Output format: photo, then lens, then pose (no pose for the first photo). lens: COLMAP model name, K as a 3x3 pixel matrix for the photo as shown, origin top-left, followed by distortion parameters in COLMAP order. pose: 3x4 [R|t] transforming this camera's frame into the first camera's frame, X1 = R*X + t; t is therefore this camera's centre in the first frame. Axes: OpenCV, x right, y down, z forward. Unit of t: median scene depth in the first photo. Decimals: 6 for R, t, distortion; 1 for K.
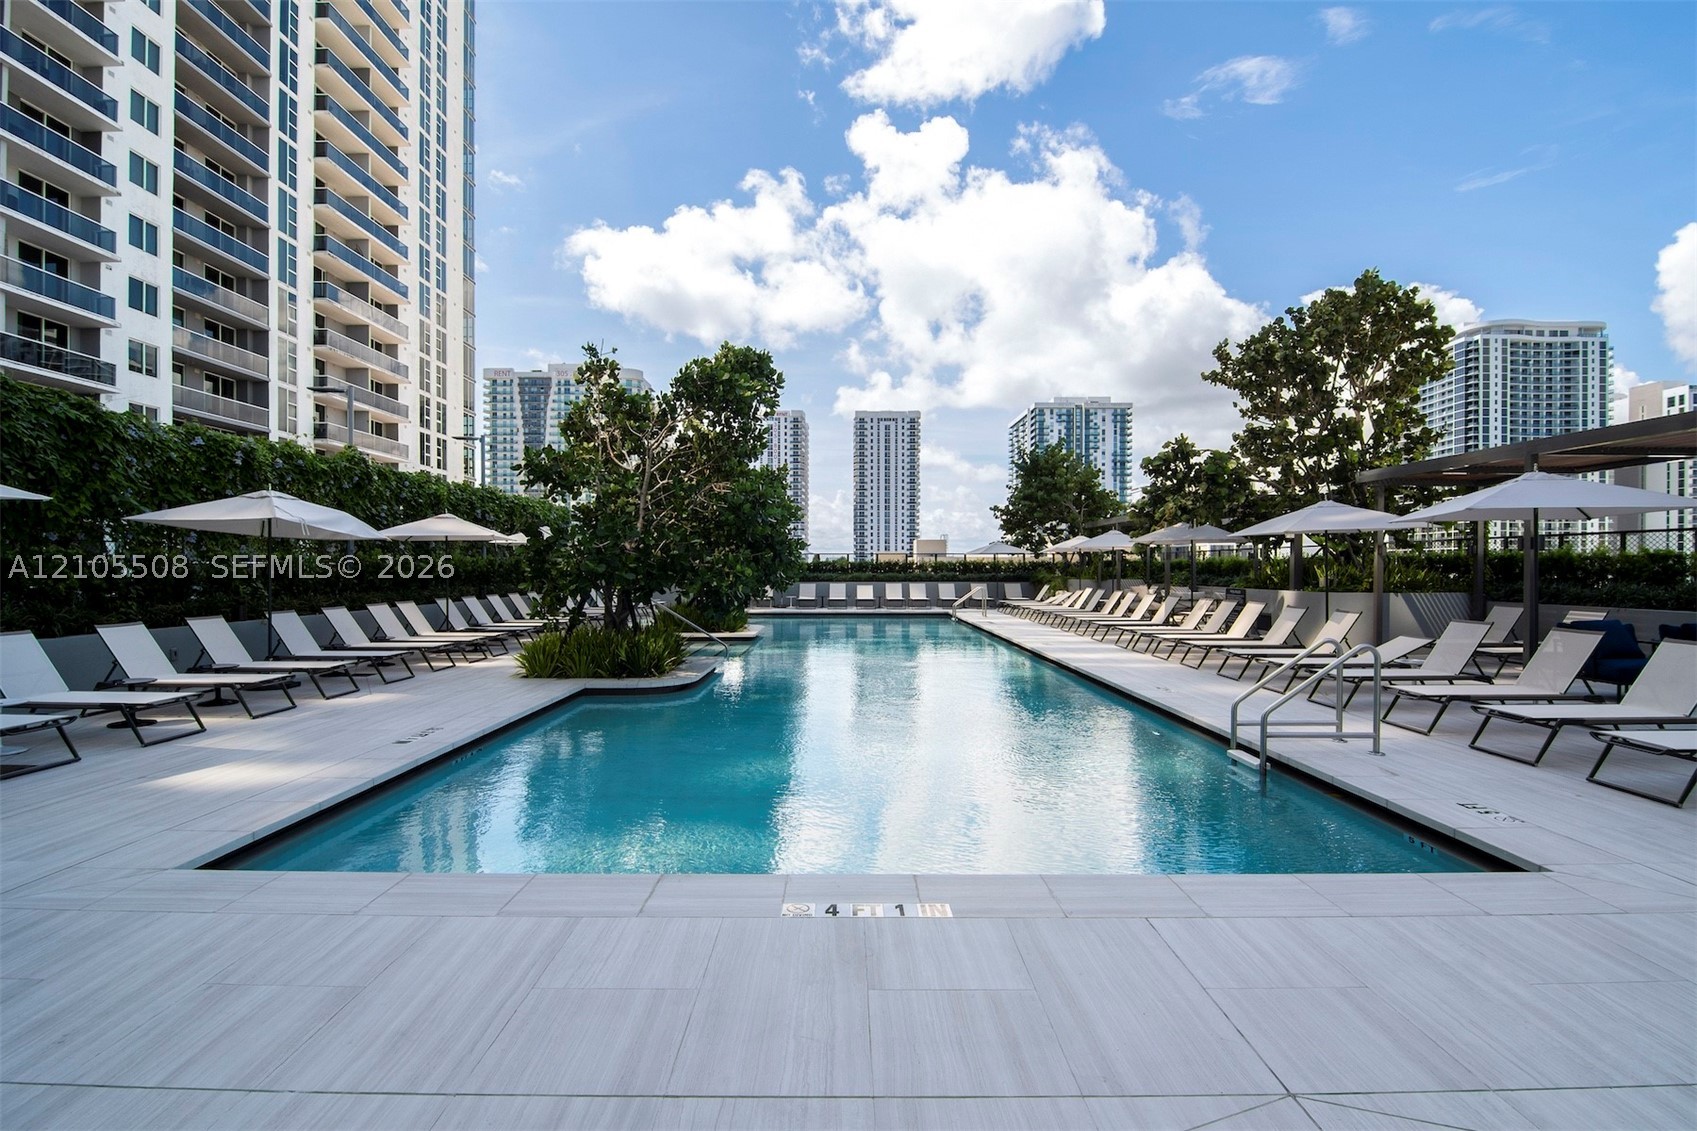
lens RADIAL K [[836.3, 0, 845.5], [0, 836.3, 567.2], [0, 0, 1]] dist [-0.005124, 0.004226]
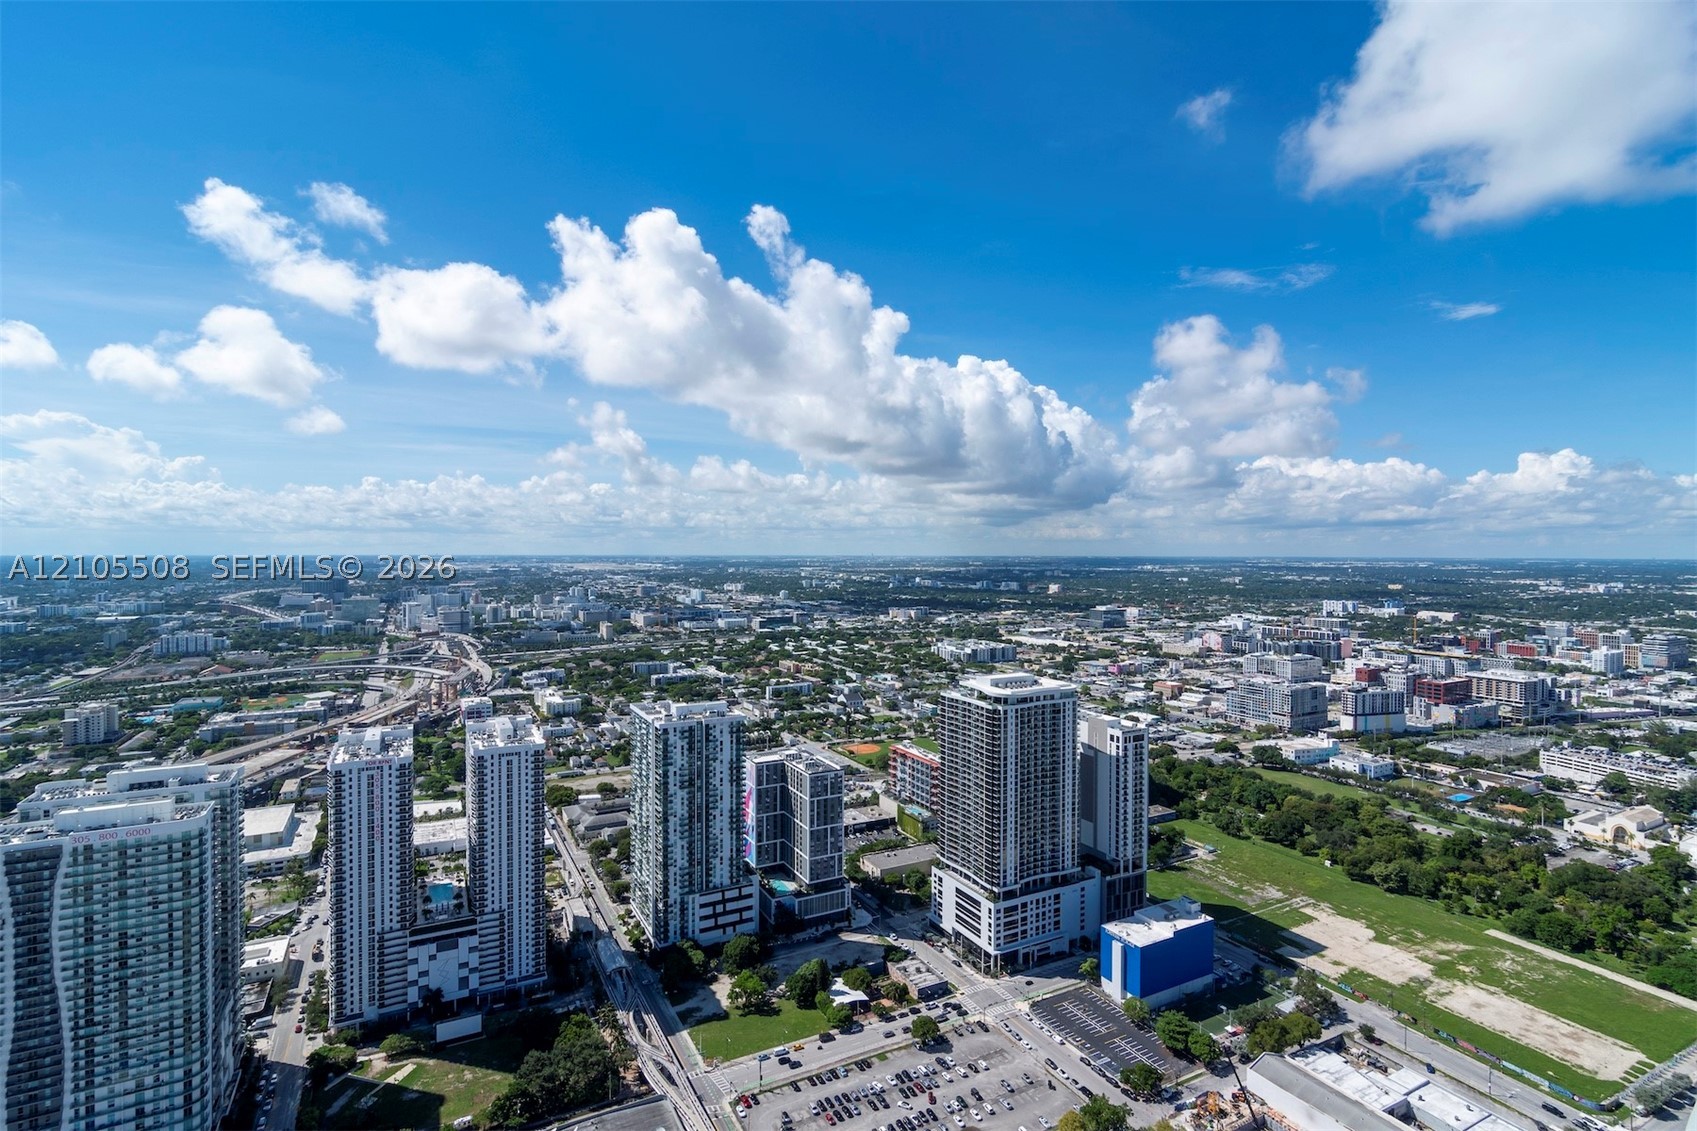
lens RADIAL K [[836.3, 0, 859.8], [0, 836.3, 559.1], [0, 0, 1]] dist [-0.005124, 0.004226]
pose [[0.880753, 0.001578, 0.473574, -0.061743], [-0.007444, 0.999917, 0.010511, -0.520159], [-0.473518, -0.012783, 0.880692, -0.054078]]
